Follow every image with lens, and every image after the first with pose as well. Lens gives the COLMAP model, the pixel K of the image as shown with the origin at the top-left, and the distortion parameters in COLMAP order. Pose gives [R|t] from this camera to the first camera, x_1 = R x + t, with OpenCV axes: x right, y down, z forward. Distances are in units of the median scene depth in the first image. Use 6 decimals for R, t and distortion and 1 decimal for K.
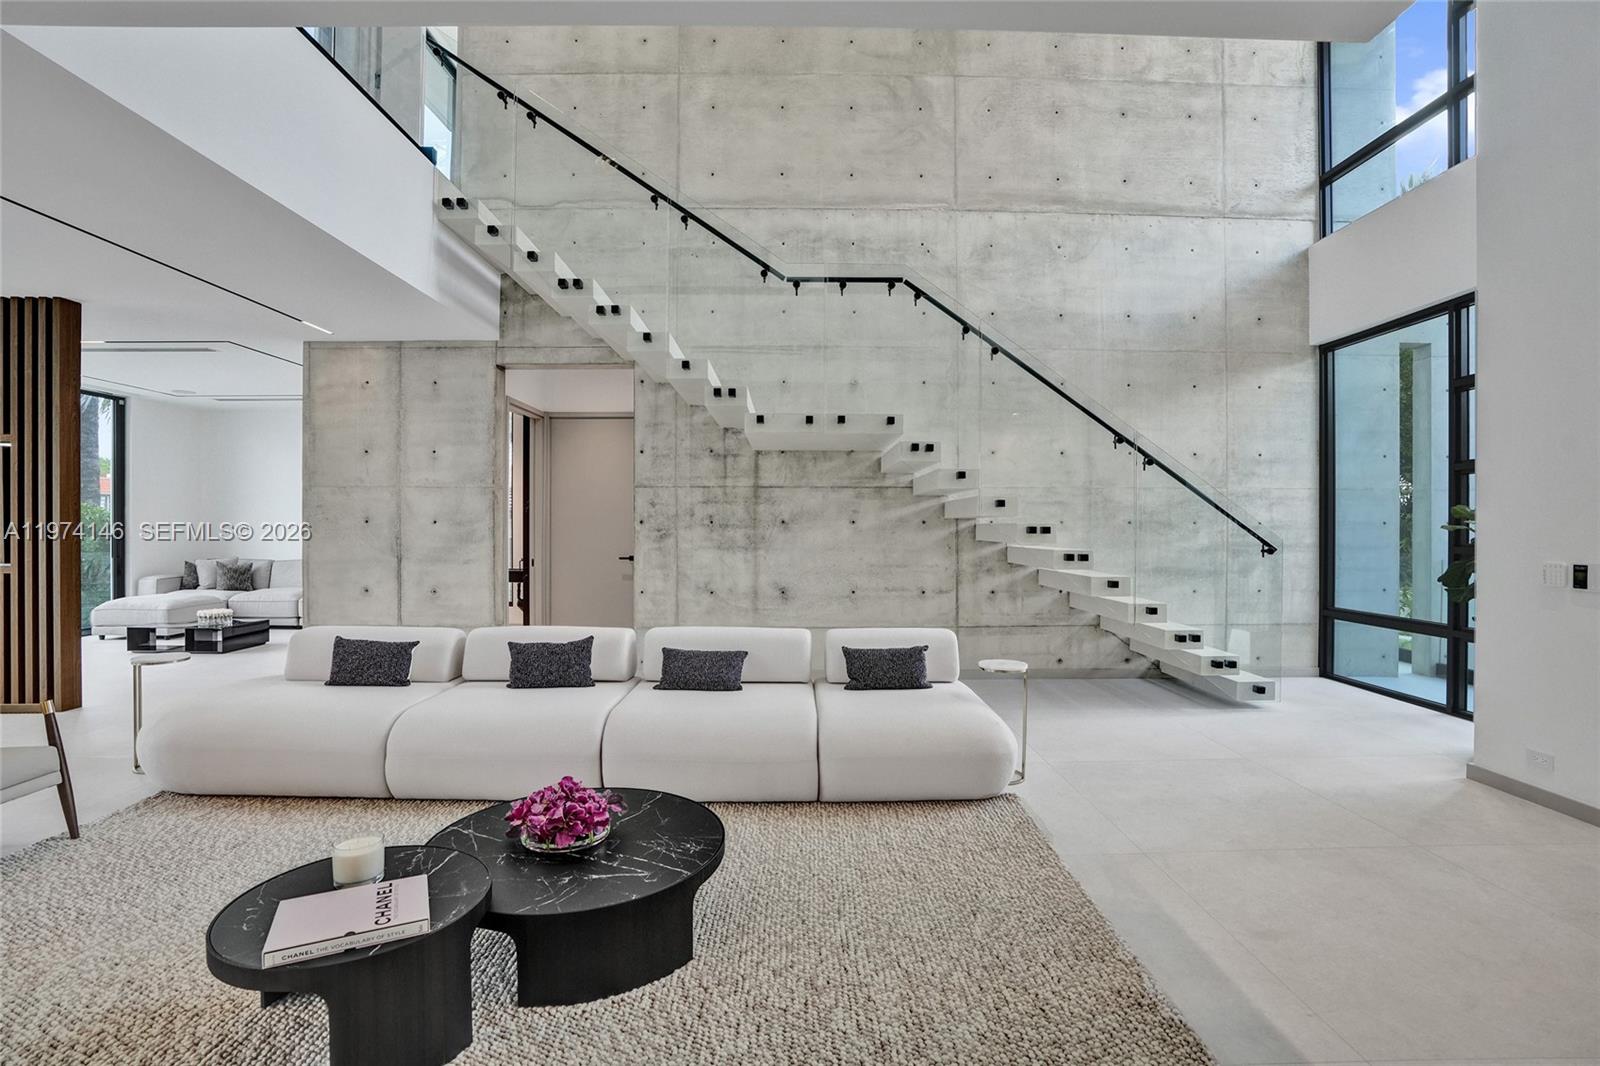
lens RADIAL K [[745.3, 0, 801.3], [0, 745.3, 531.9], [0, 0, 1]] dist [-0.058242, 0.019038]
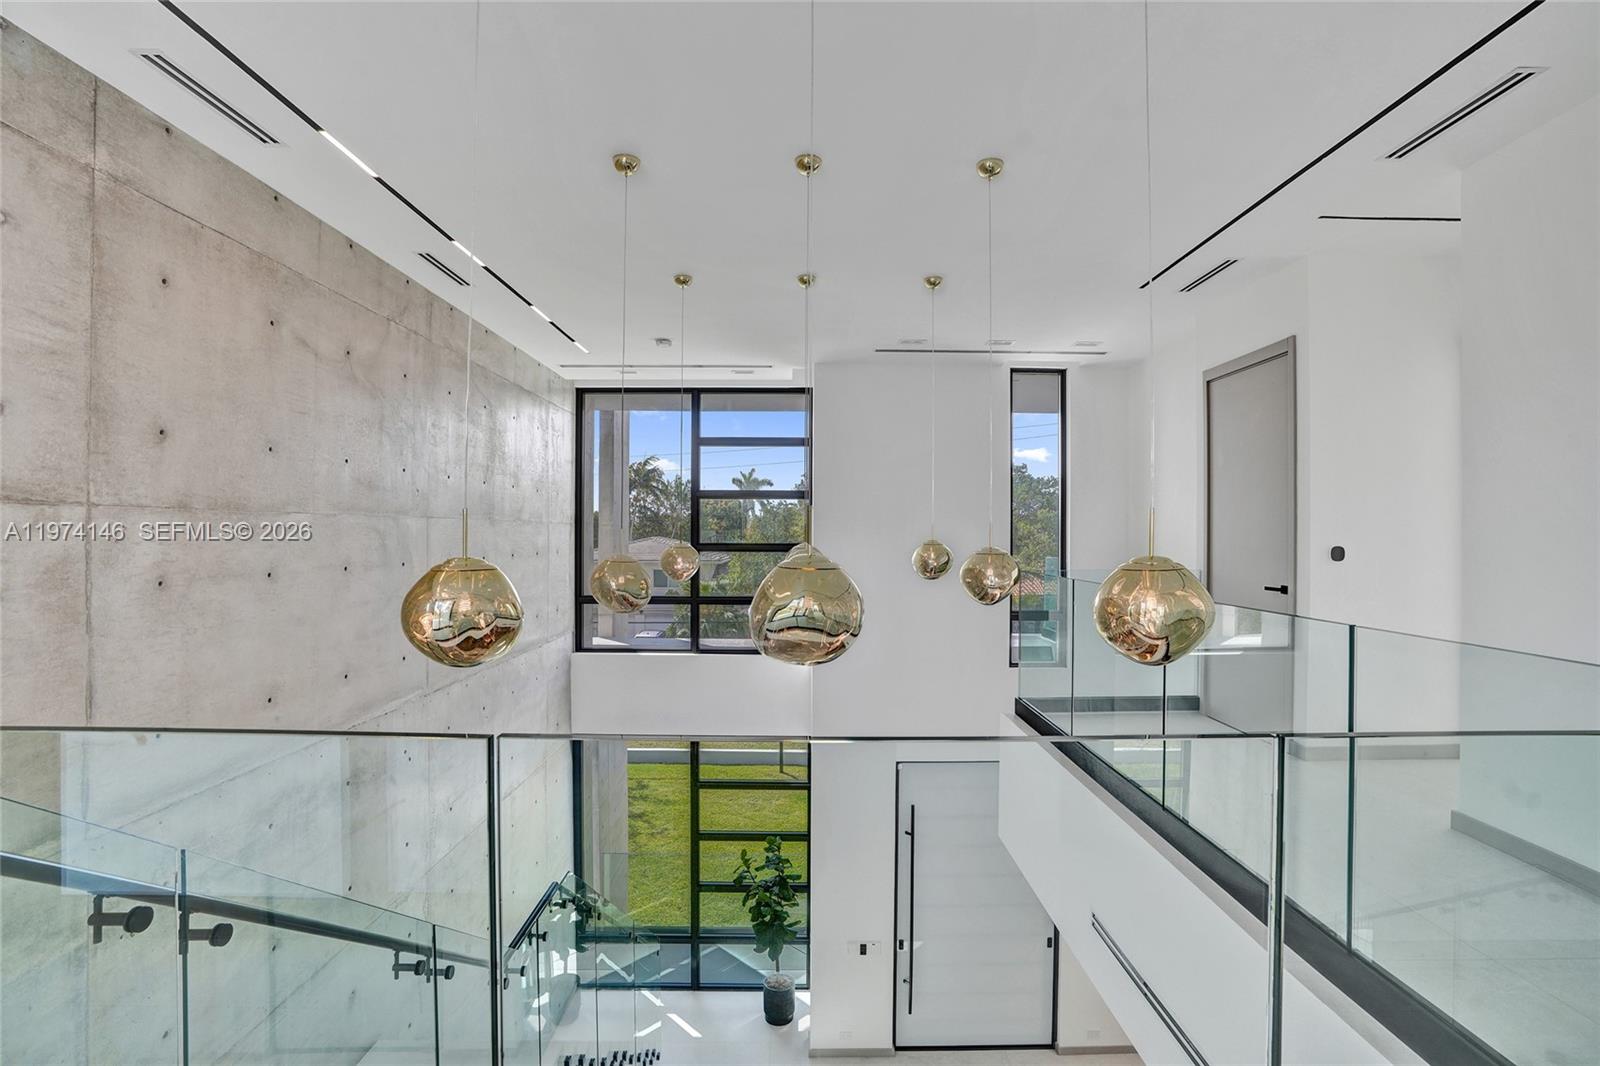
lens RADIAL K [[745.3, 0, 817.6], [0, 745.3, 535.5], [0, 0, 1]] dist [-0.058242, 0.019038]
pose [[0.005958, -0.000858, 0.999982, -0.568286], [-0.000571, 0.999999, 0.000861, -0.611034], [-0.999982, -0.000576, 0.005958, 0.585426]]
